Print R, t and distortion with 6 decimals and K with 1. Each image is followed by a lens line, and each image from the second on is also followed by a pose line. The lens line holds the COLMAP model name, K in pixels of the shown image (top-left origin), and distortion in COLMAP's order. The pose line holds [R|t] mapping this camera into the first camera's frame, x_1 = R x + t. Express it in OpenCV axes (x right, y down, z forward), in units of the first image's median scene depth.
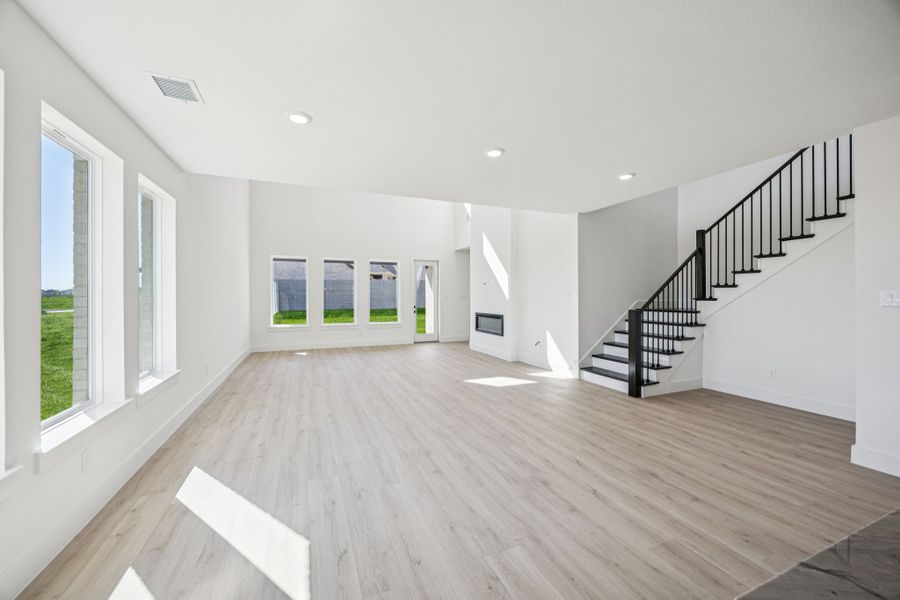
lens RADIAL K [[349.6, 0, 444.3], [0, 349.6, 296.4], [0, 0, 1]] dist [-0.002591, -0.000281]
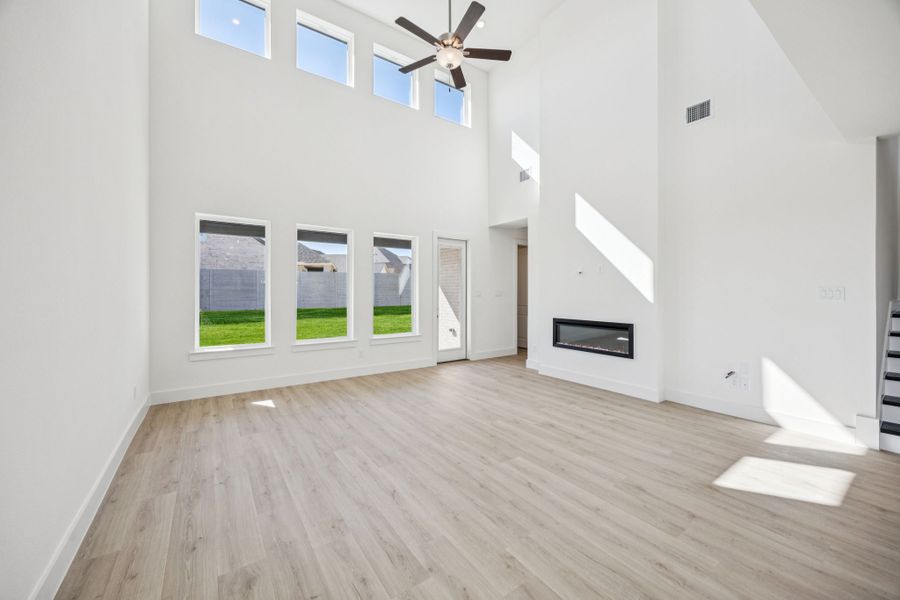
lens RADIAL K [[349.6, 0, 444.3], [0, 349.6, 296.4], [0, 0, 1]] dist [-0.002591, -0.000281]
pose [[0.976049, 0.002168, 0.217541, -0.248140], [-0.004321, 0.999946, 0.009423, 0.000609], [-0.217509, -0.010137, 0.976006, 0.416851]]
